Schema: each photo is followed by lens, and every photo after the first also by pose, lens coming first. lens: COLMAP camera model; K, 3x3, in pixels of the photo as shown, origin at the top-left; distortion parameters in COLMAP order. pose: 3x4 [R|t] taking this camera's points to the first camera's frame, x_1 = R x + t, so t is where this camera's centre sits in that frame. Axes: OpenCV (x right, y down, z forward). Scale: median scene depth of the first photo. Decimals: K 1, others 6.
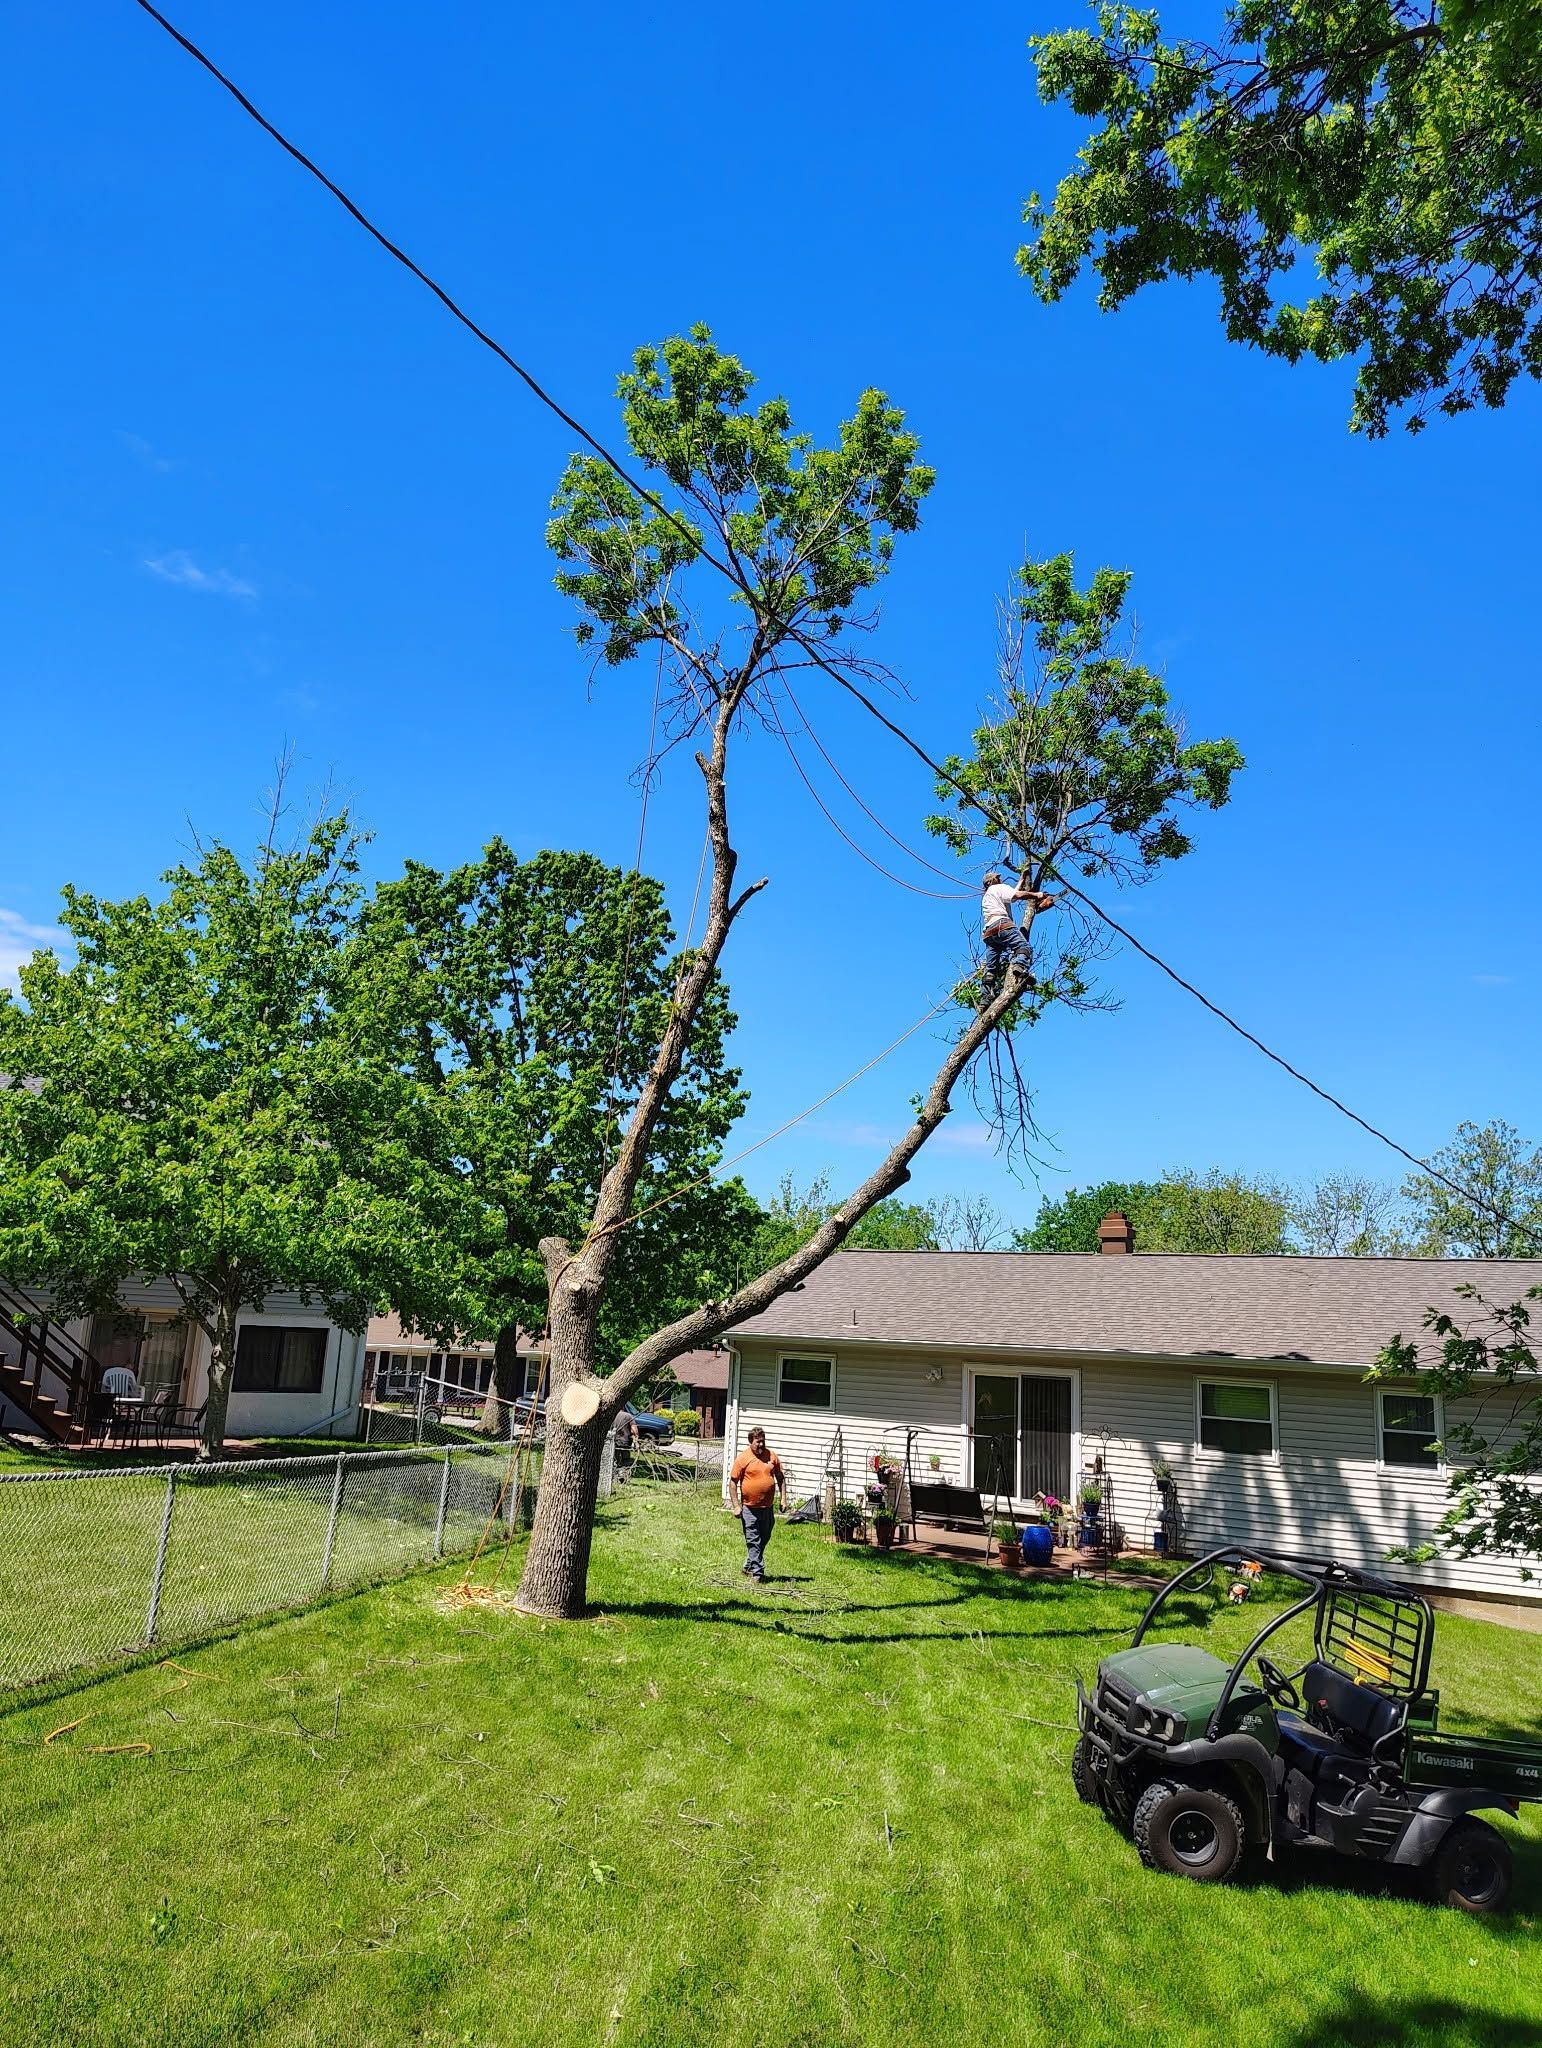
lens RADIAL K [[1428.1, 0, 772.1], [0, 1428.1, 1060.9], [0, 0, 1]] dist [-0.012969, 0.000222]
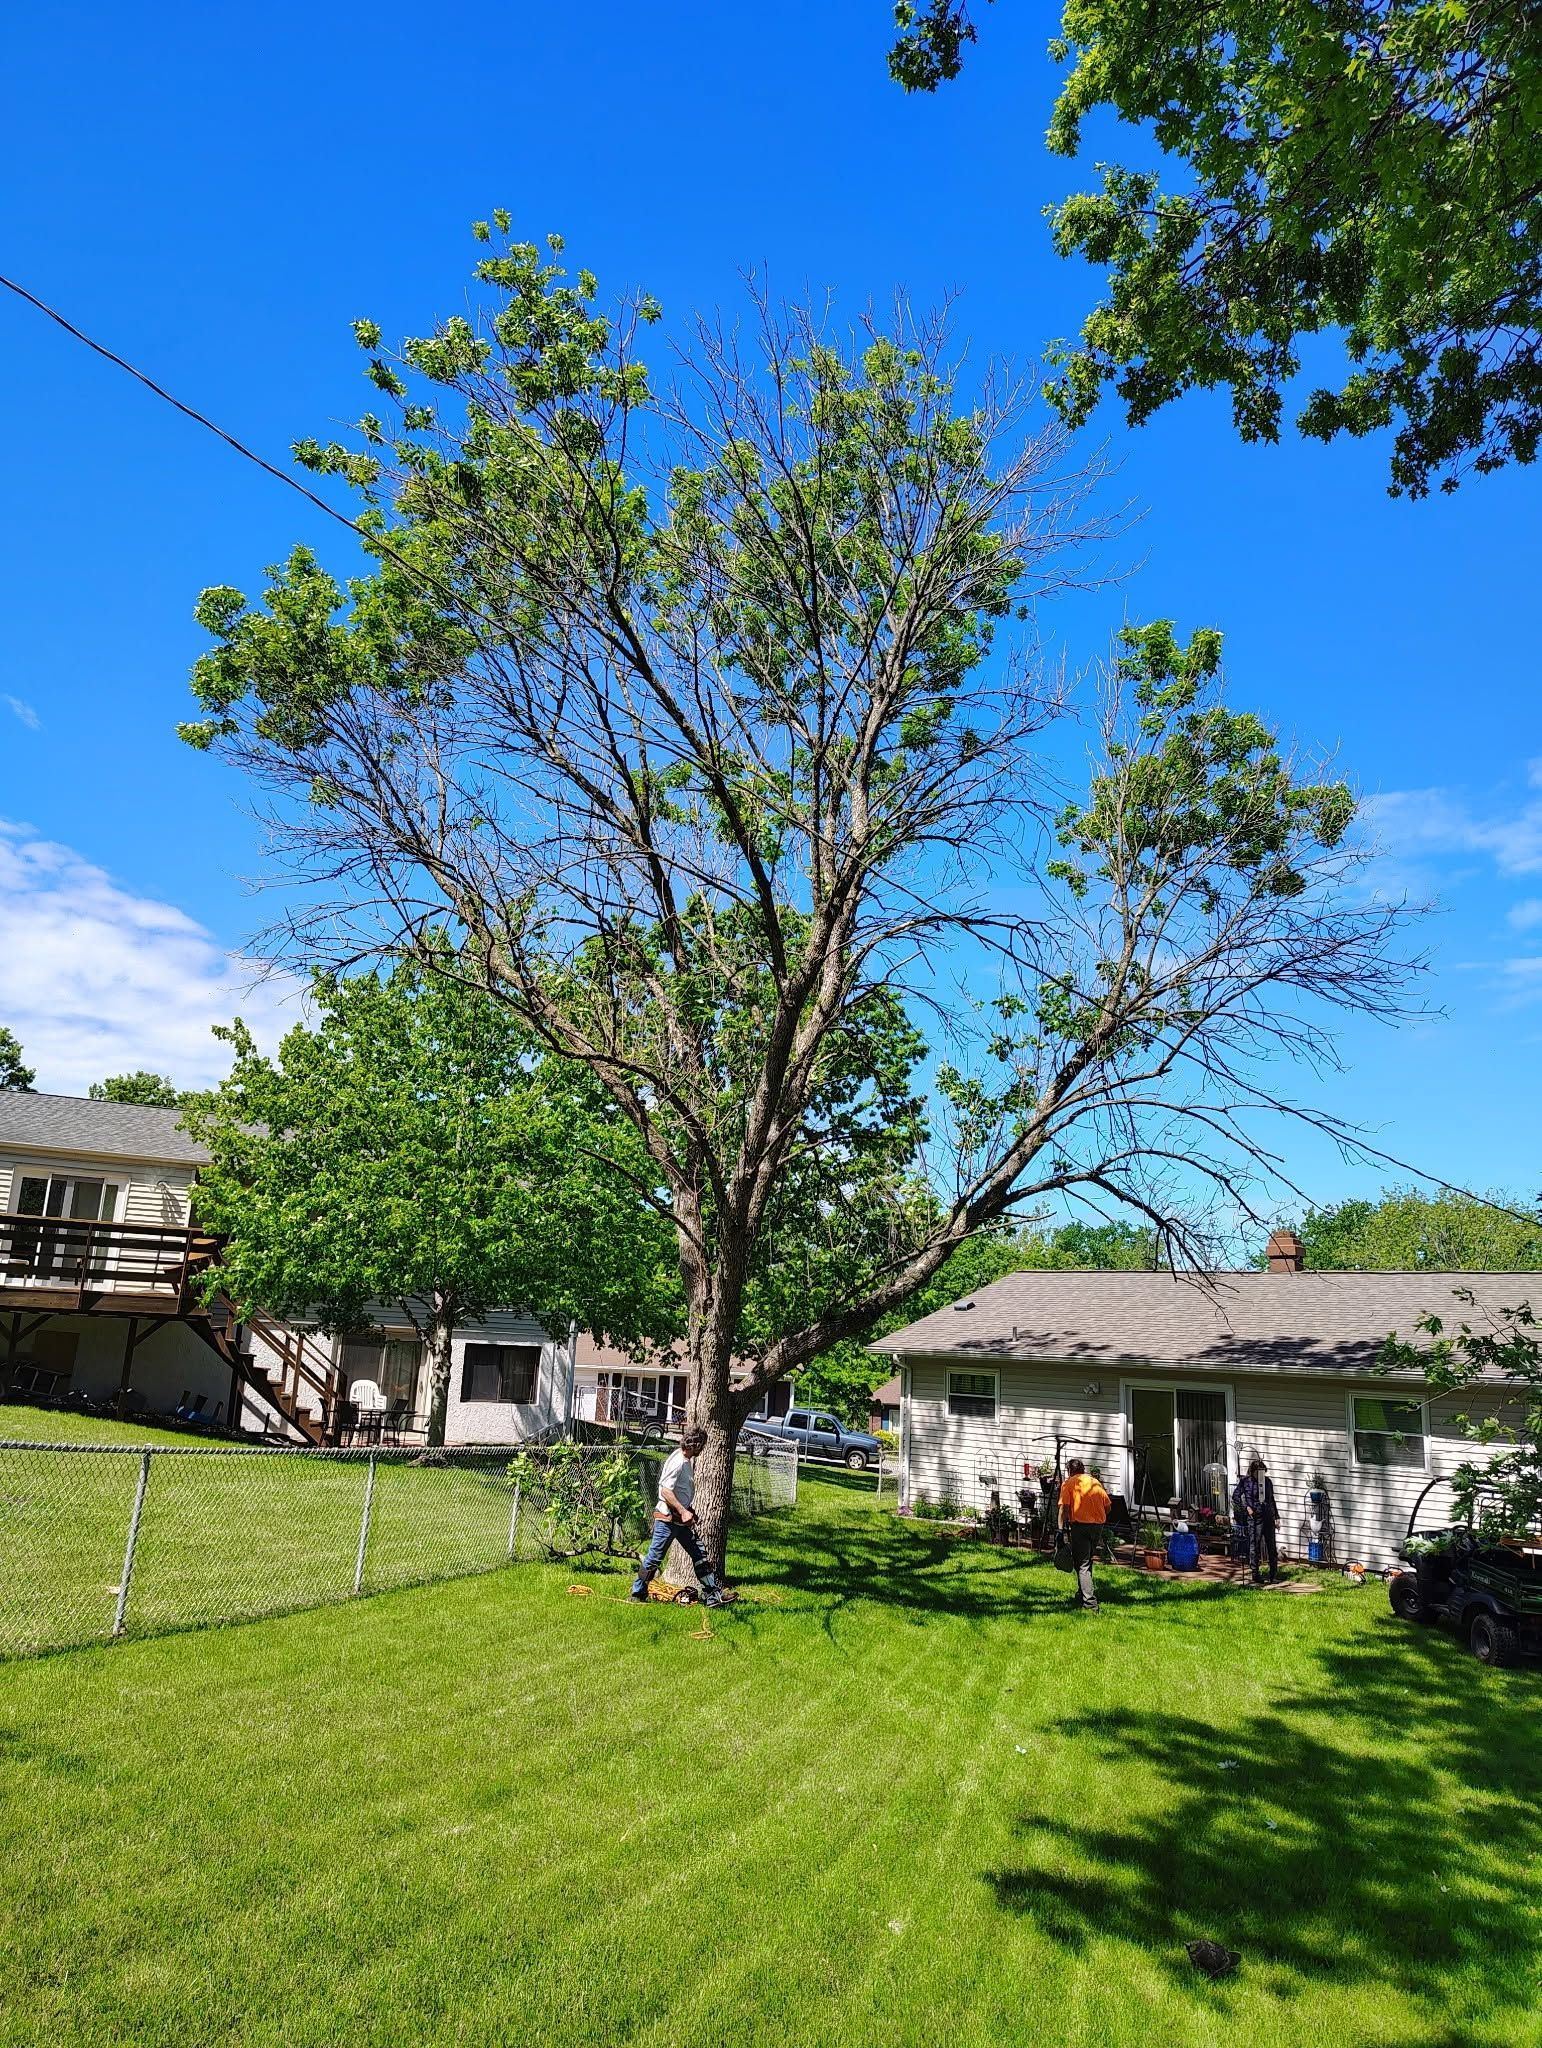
lens RADIAL K [[1446.8, 0, 771.0], [0, 1446.8, 1024.0], [0, 0, 1]] dist [0.089372, -0.128762]
pose [[0.983513, -0.039512, -0.176470, 0.097749], [0.032172, 0.998502, -0.044262, -0.007831], [0.177955, 0.037854, 0.983310, -0.124466]]
